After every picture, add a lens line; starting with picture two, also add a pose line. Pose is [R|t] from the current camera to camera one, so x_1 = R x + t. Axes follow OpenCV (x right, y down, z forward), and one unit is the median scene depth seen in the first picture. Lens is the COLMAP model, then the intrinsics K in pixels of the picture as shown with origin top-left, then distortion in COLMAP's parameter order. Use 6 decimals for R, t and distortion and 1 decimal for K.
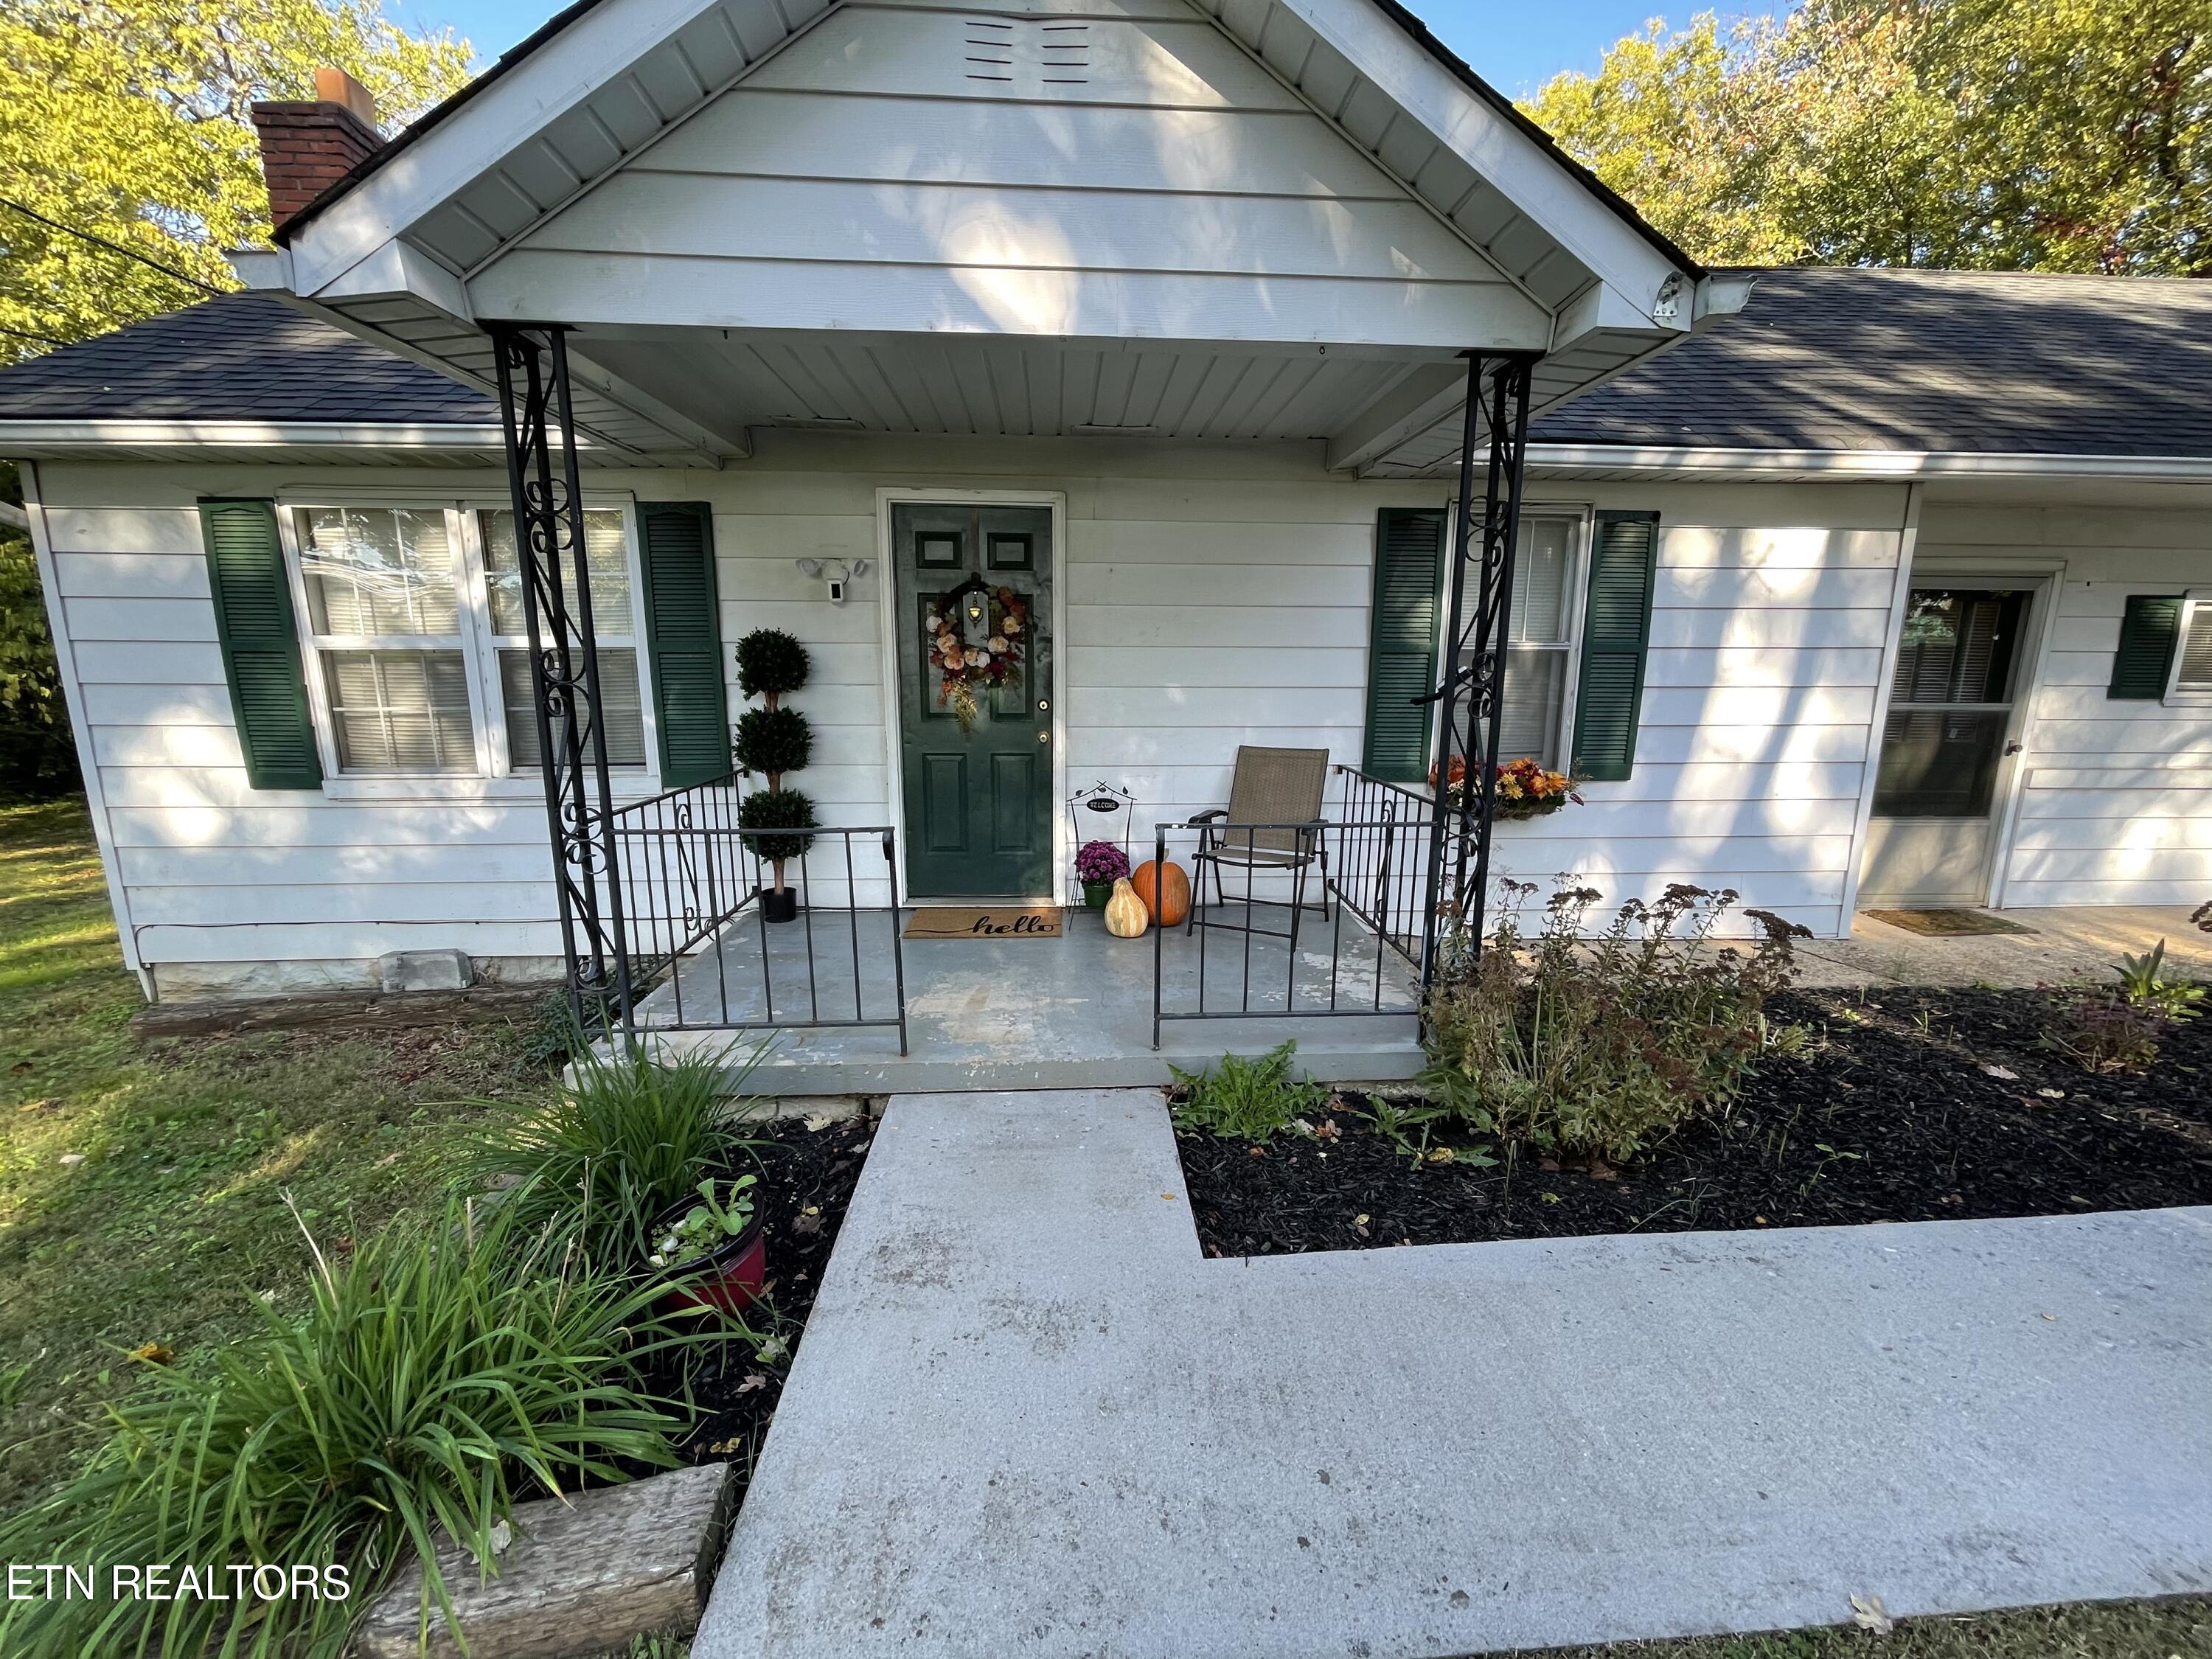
lens RADIAL K [[880.8, 0, 1104.9], [0, 880.8, 837.2], [0, 0, 1]] dist [0.000970, -0.000100]
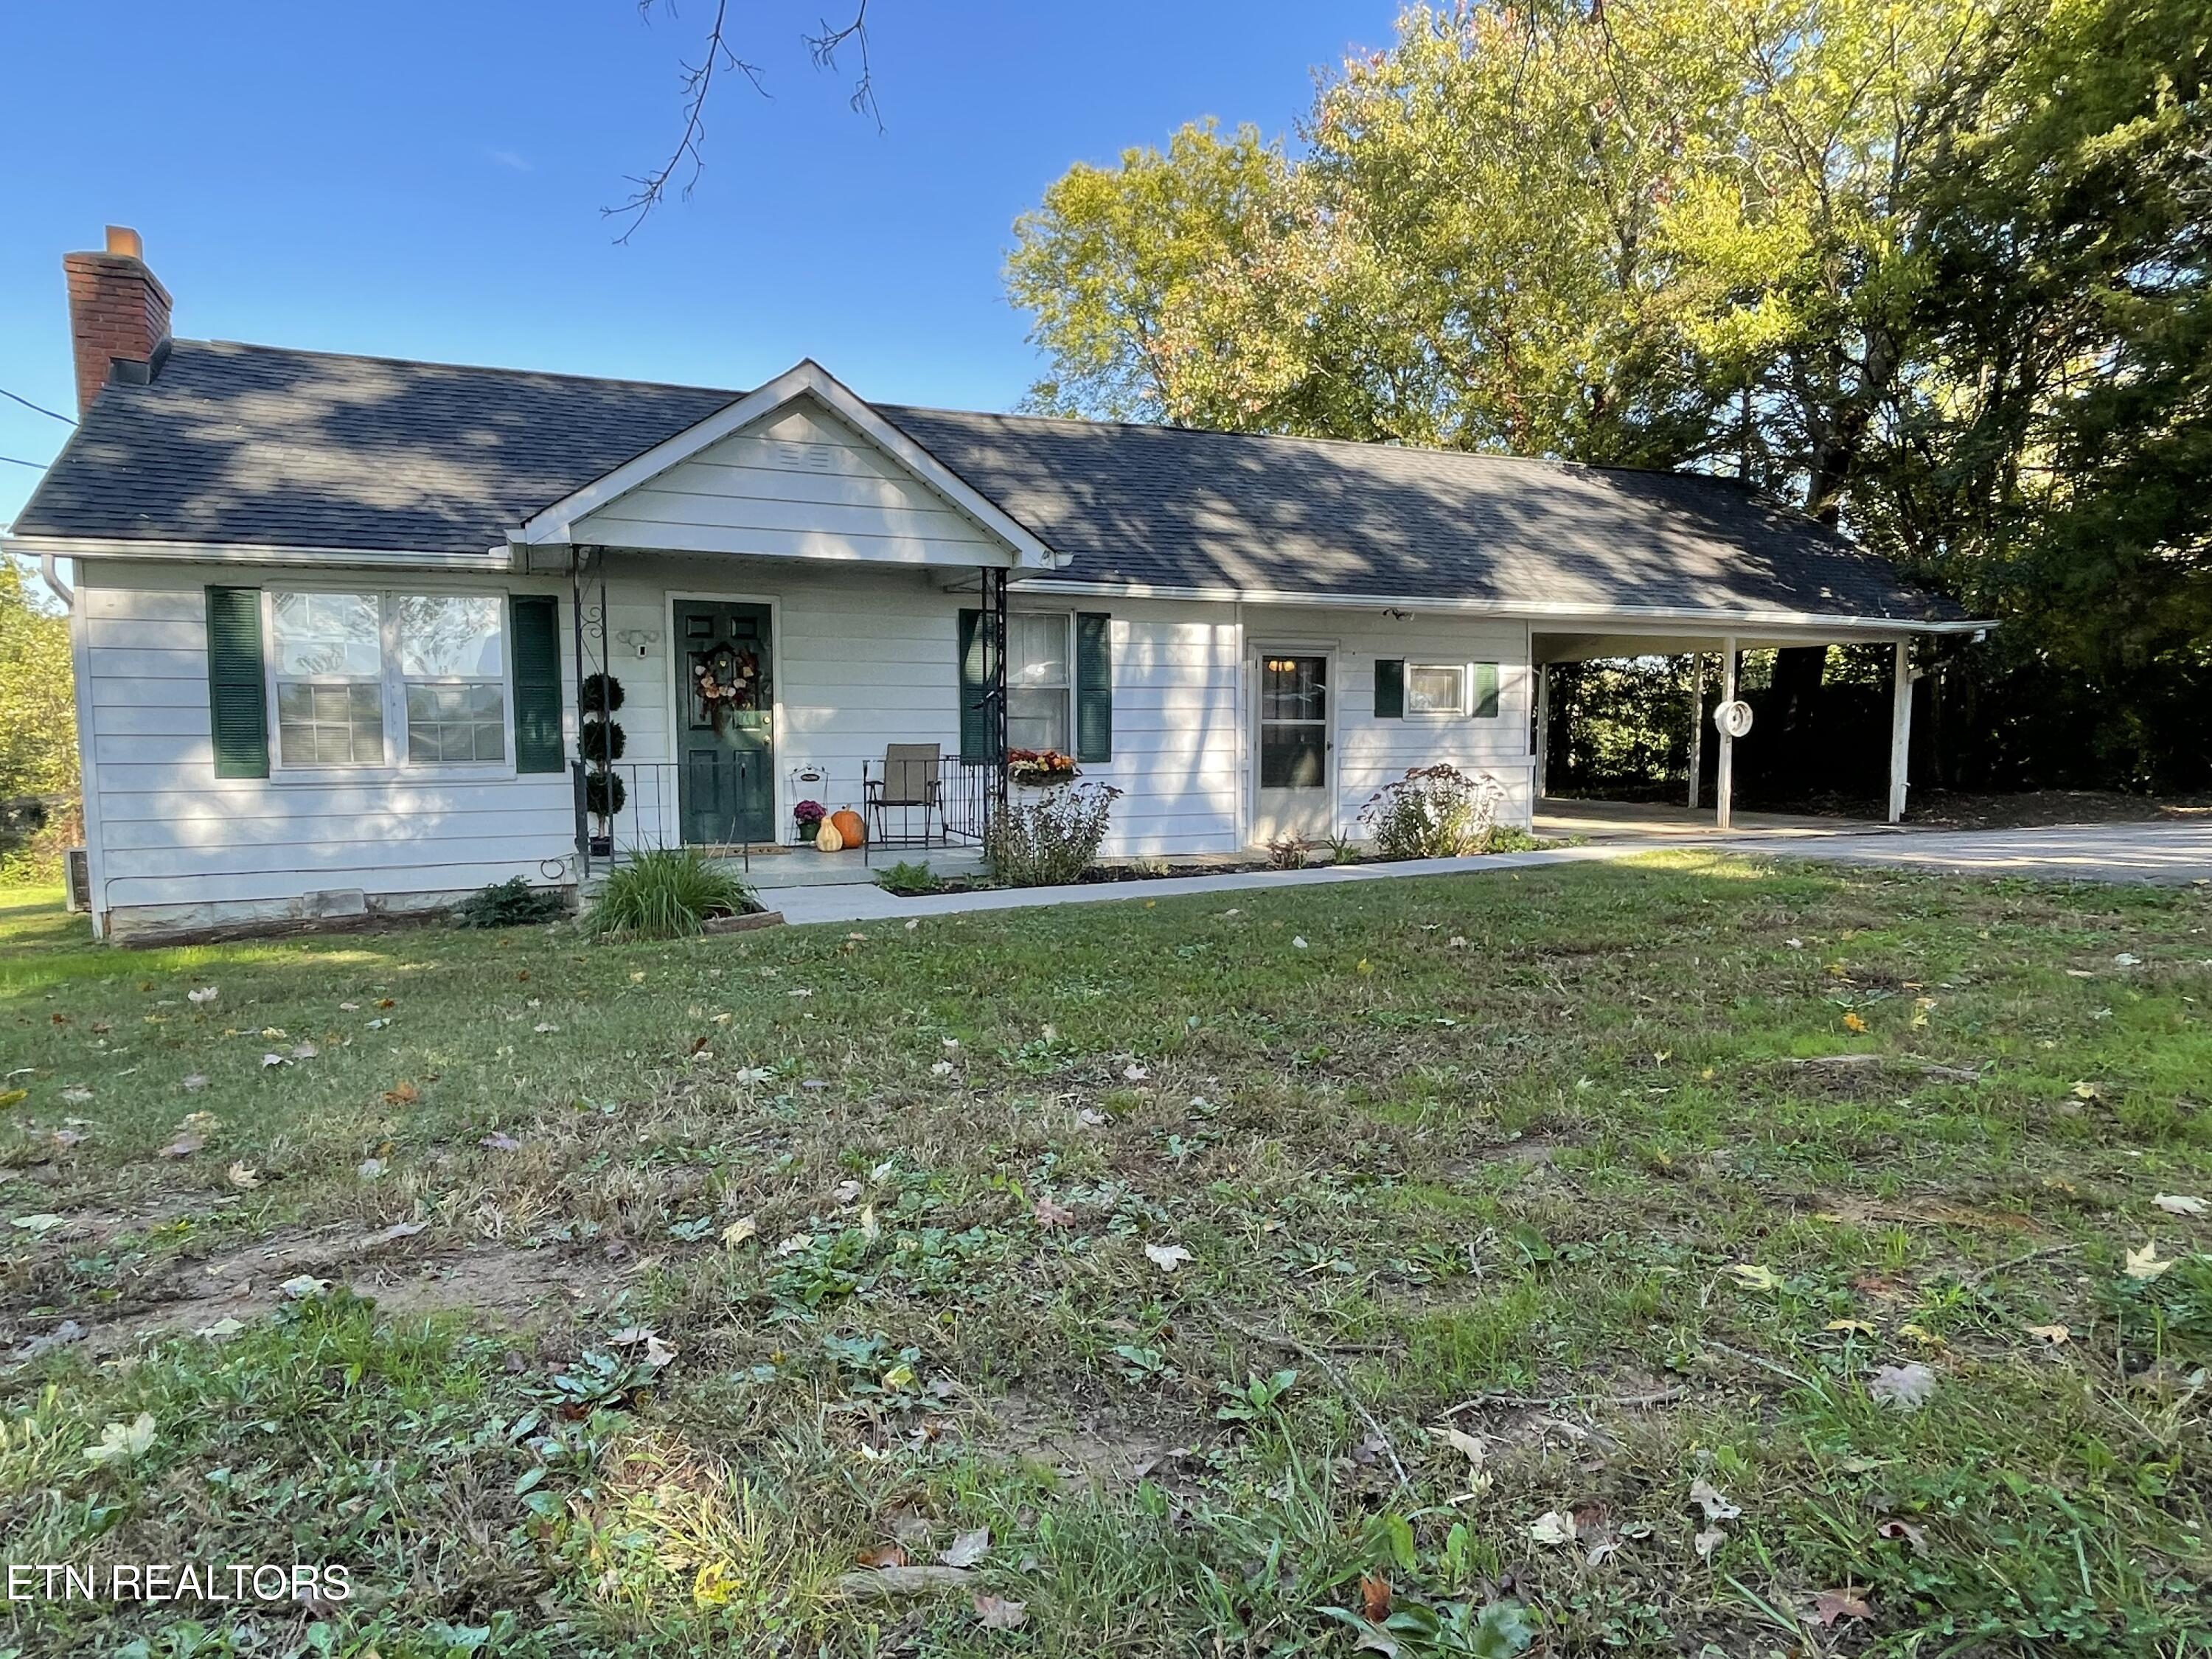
lens RADIAL K [[1324.4, 0, 1106.6], [0, 1324.4, 835.8], [0, 0, 1]] dist [0.005514, -0.002165]
pose [[0.936607, -0.034040, 0.348724, -0.365708], [0.072664, 0.992502, -0.098281, 0.371629], [-0.342764, 0.117391, 0.932058, -1.569428]]
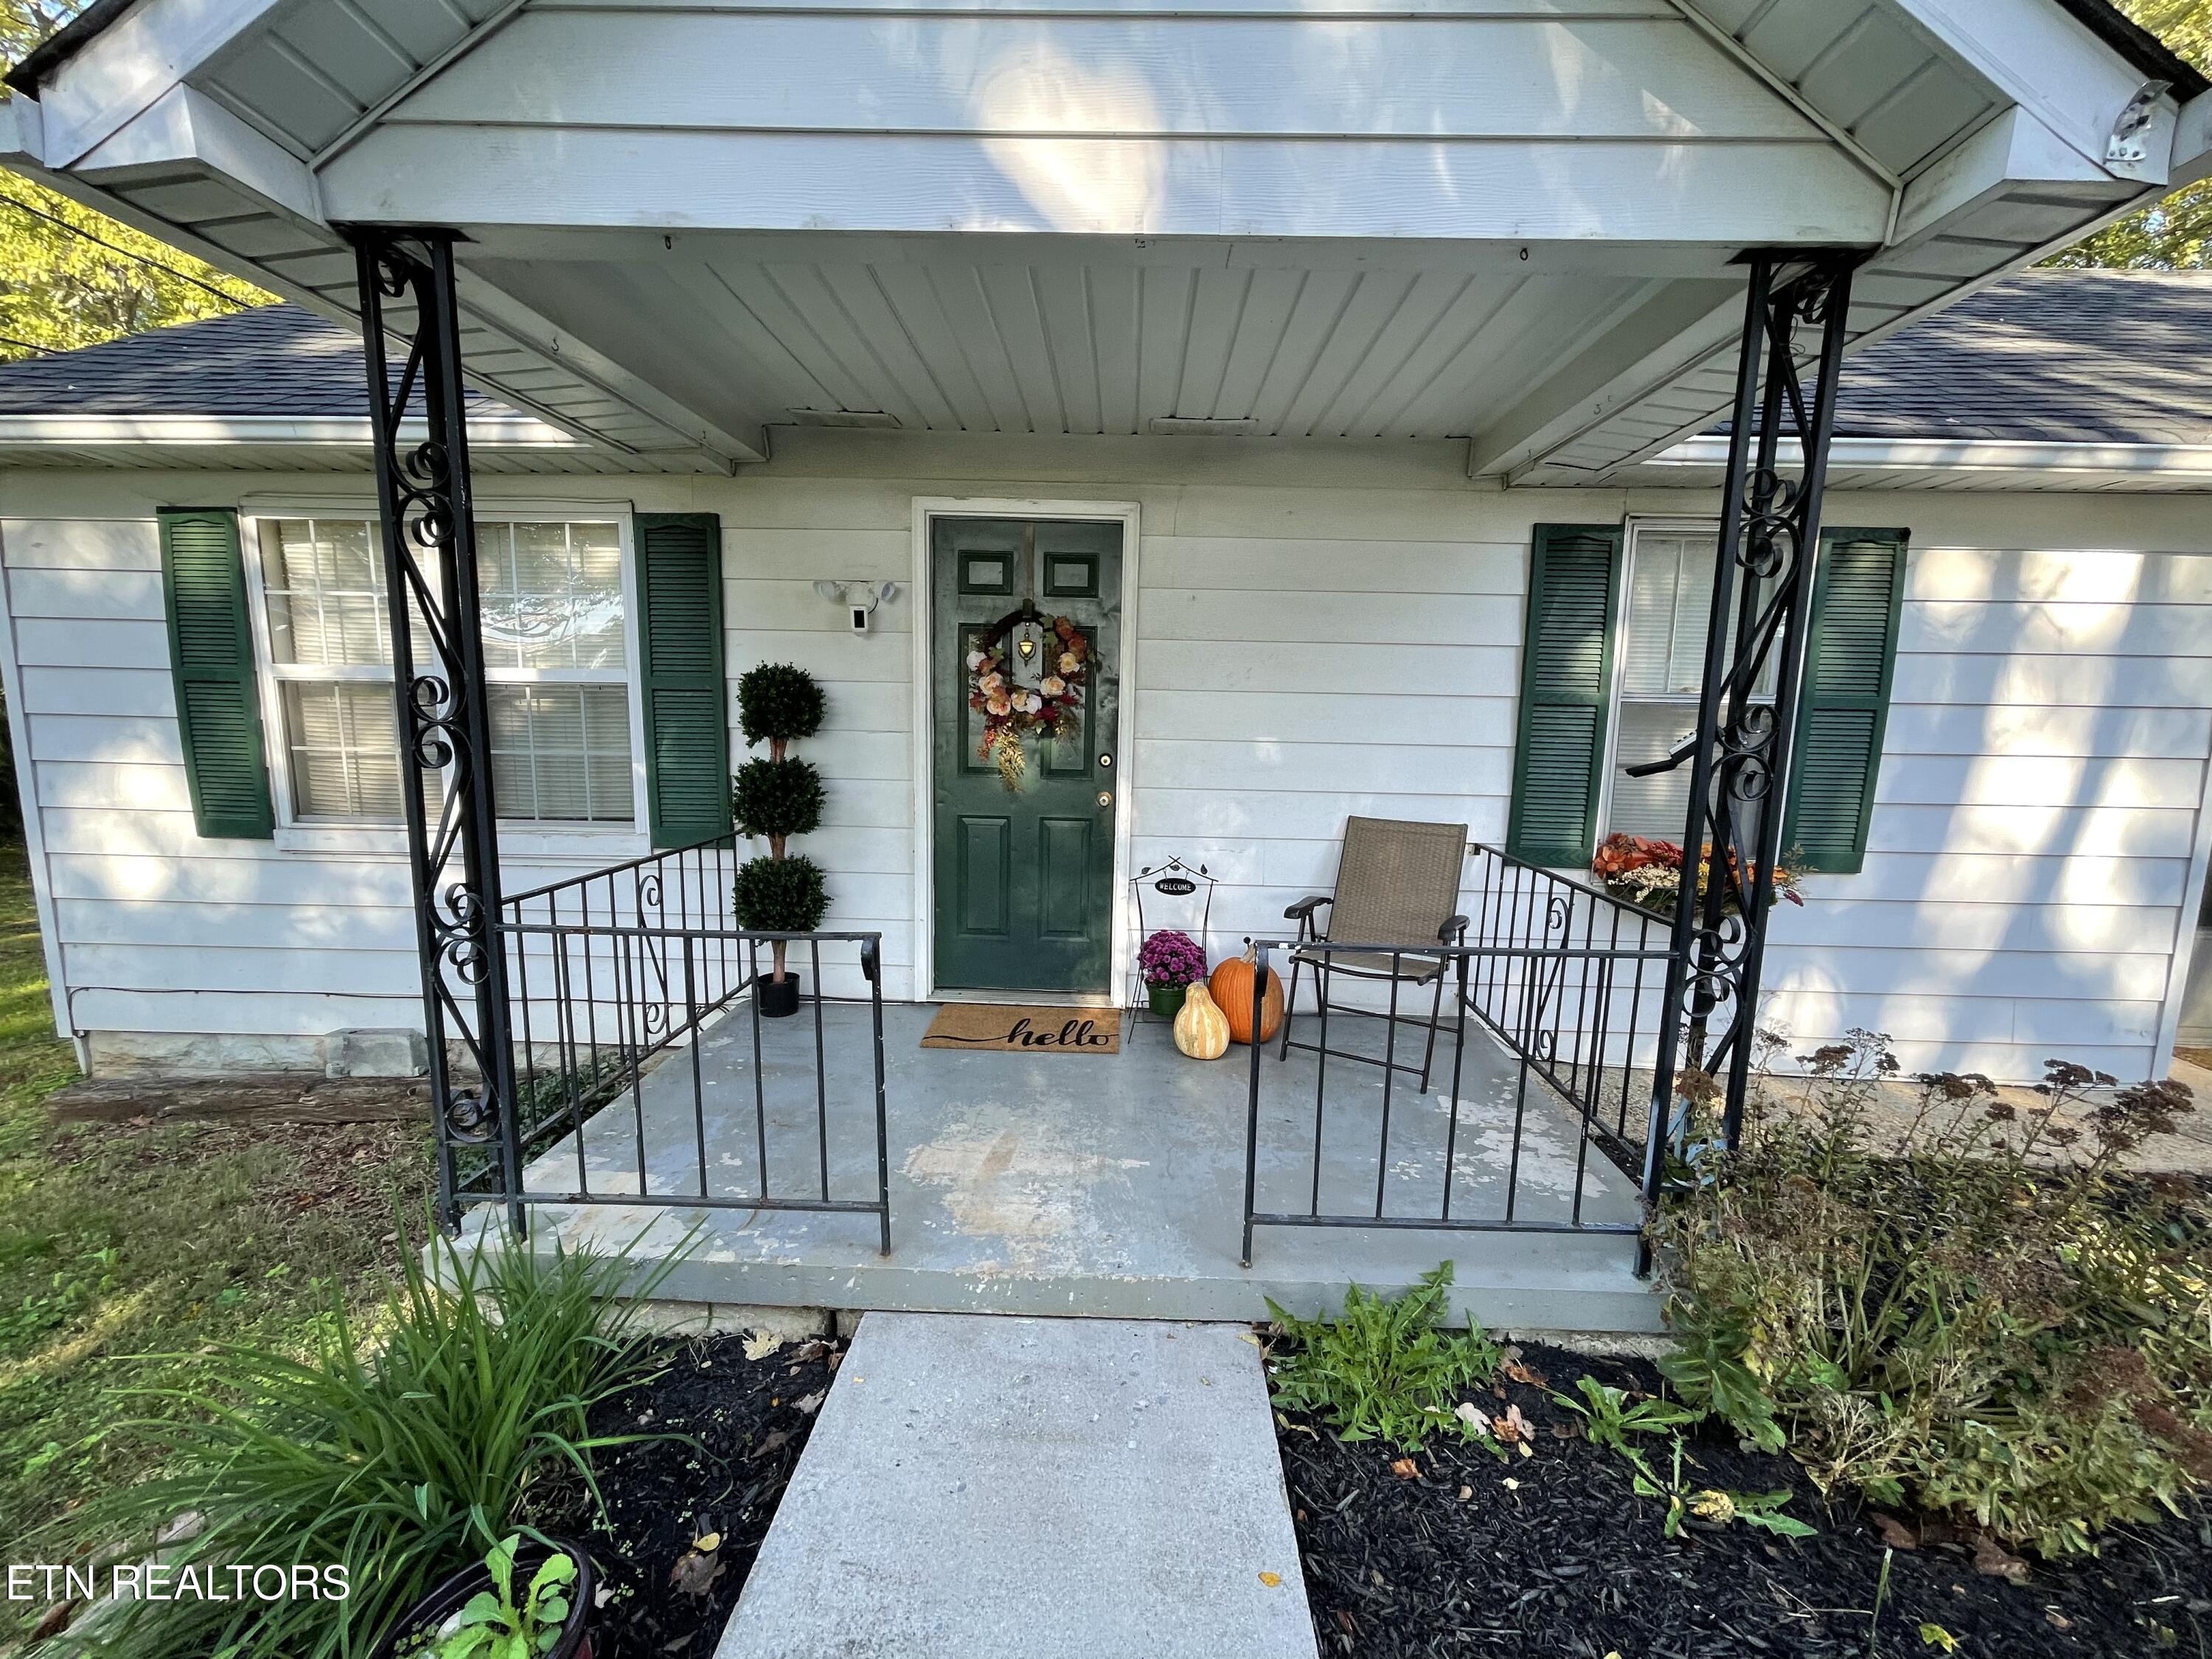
lens RADIAL K [[880.8, 0, 1104.1], [0, 880.8, 837.6], [0, 0, 1]] dist [0.000970, -0.000100]
pose [[0.996452, 0.028396, -0.079222, -0.005004], [-0.032695, 0.998032, -0.053501, -0.037512], [0.077547, 0.055901, 0.995420, 0.204906]]
